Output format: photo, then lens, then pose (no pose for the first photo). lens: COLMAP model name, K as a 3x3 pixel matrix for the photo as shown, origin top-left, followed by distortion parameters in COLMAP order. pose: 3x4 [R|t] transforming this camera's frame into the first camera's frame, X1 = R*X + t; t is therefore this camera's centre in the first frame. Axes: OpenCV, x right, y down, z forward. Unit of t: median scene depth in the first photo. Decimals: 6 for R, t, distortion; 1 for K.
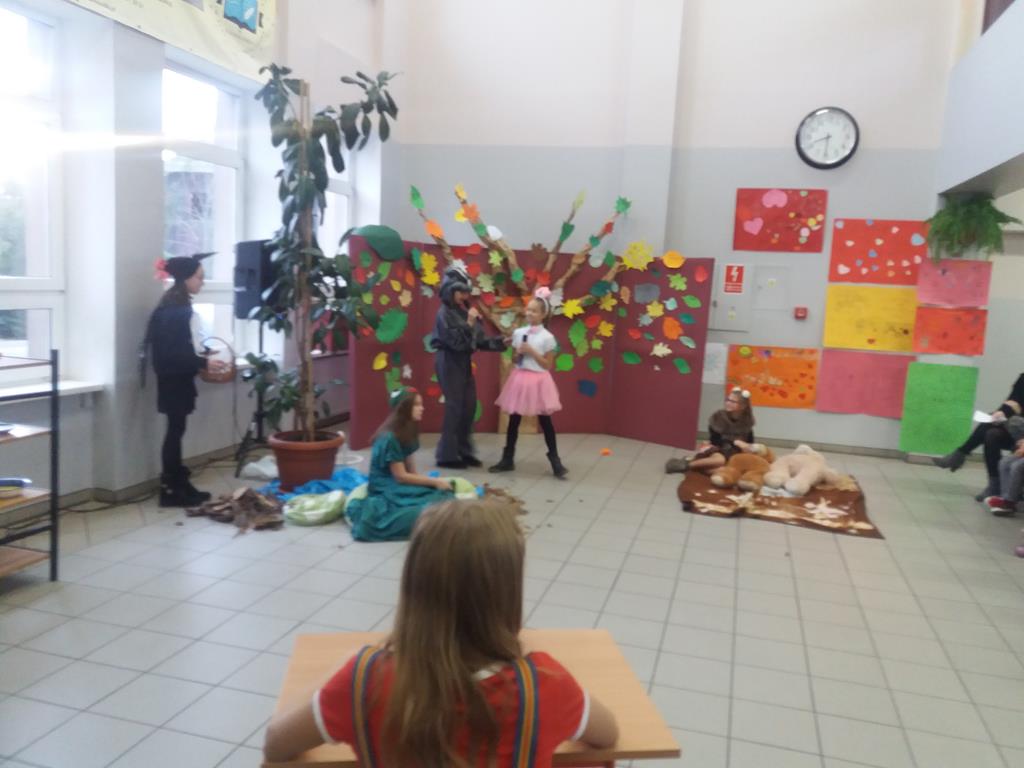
lens RADIAL K [[825.5, 0, 515.0], [0, 825.5, 380.4], [0, 0, 1]] dist [0.132219, -0.303005]
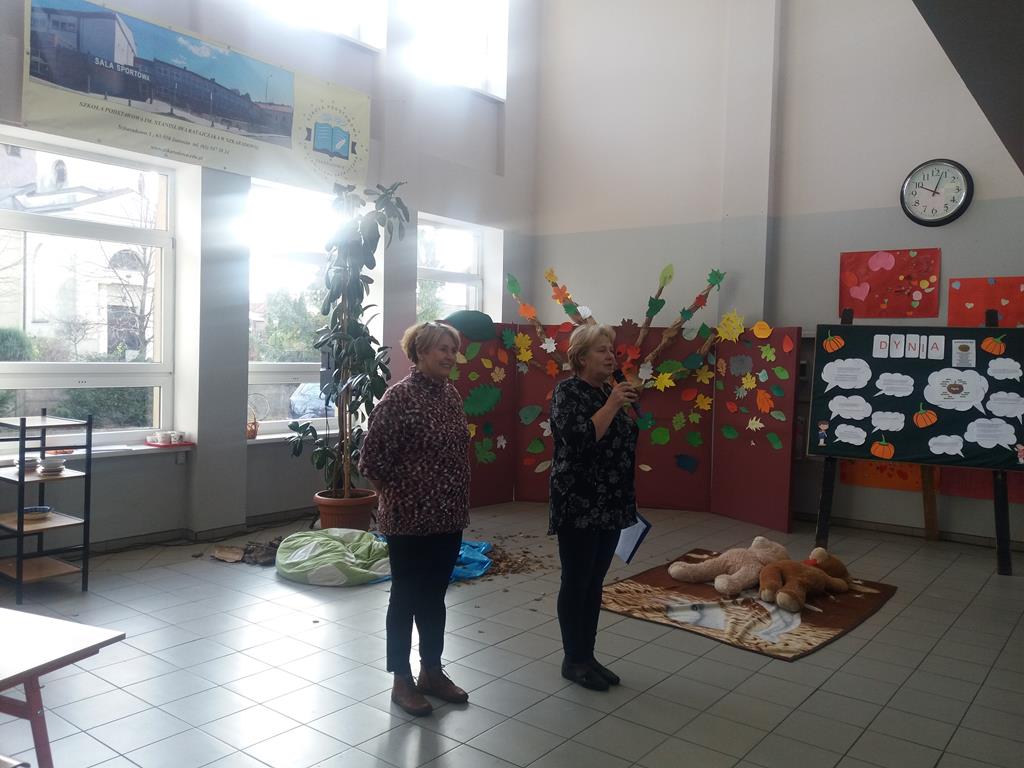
lens RADIAL K [[825.5, 0, 515.0], [0, 825.5, 380.4], [0, 0, 1]] dist [0.132219, -0.303005]
pose [[0.924041, -0.014711, -0.382010, 0.289905], [-0.022454, 0.995446, -0.092650, 0.008635], [0.381633, 0.094190, 0.919502, 0.007309]]
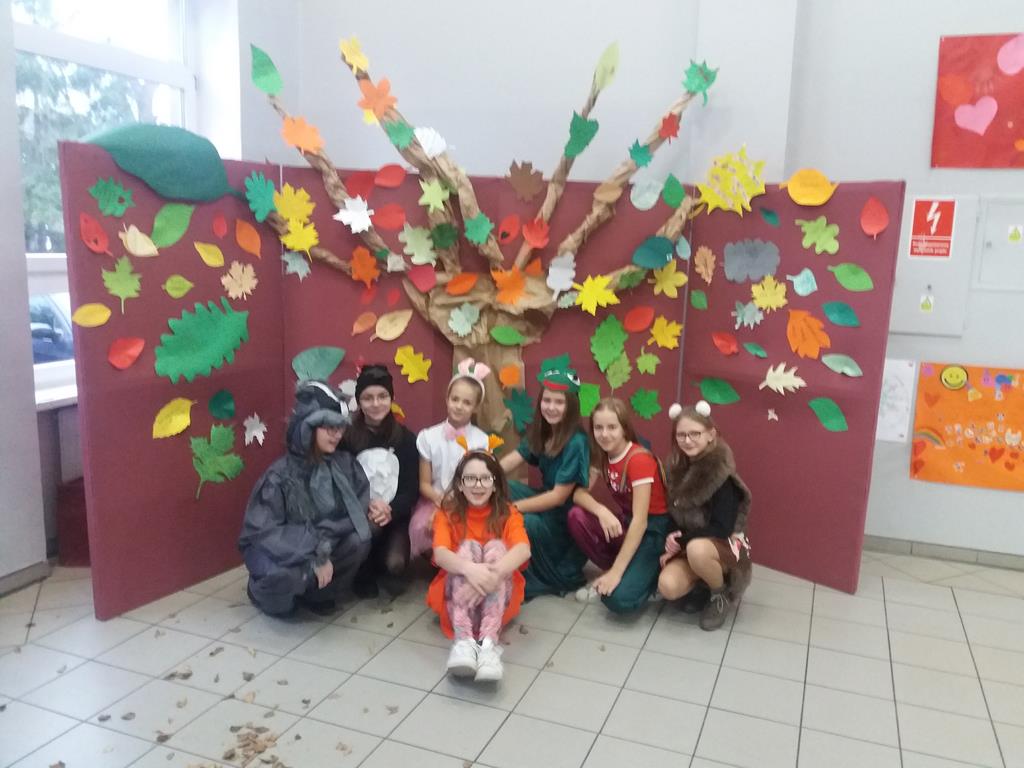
lens RADIAL K [[825.5, 0, 515.0], [0, 825.5, 380.4], [0, 0, 1]] dist [0.132219, -0.303005]
pose [[0.995599, -0.004637, -0.093596, 0.068153], [0.008695, 0.999038, 0.042988, -0.057976], [0.093306, -0.043613, 0.994682, 0.506257]]
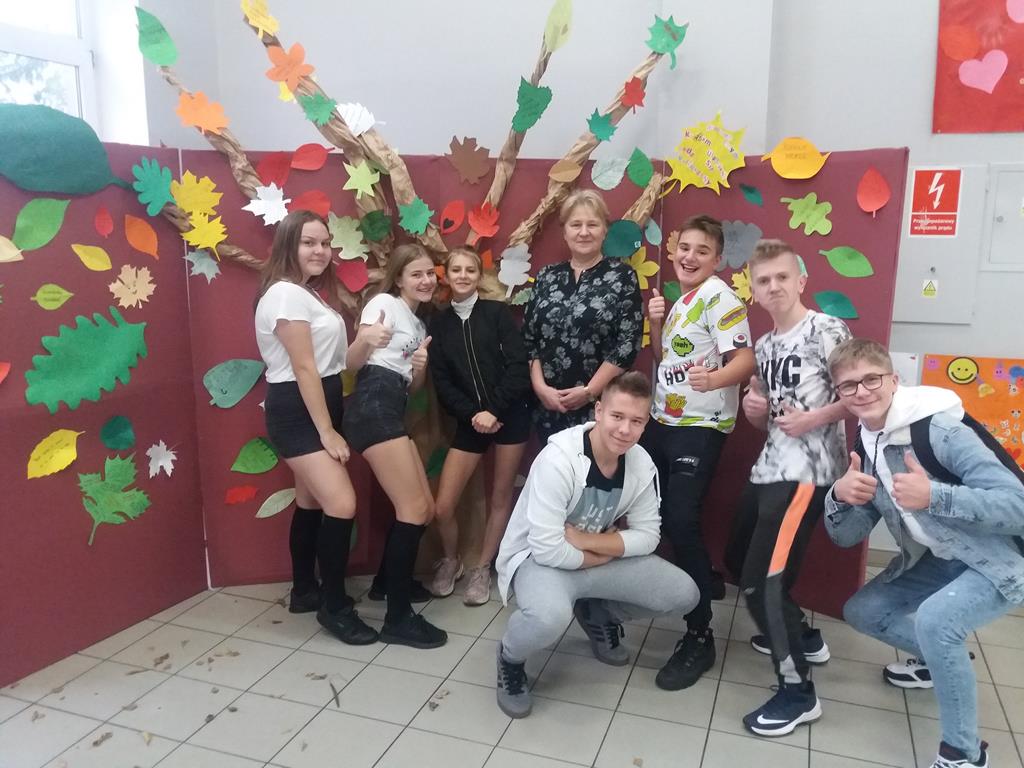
lens RADIAL K [[825.5, 0, 515.0], [0, 825.5, 380.4], [0, 0, 1]] dist [0.132219, -0.303005]
pose [[0.996589, -0.034529, -0.074950, 0.080227], [0.039149, 0.997366, 0.061064, -0.067552], [0.072644, -0.063790, 0.995316, 0.573011]]
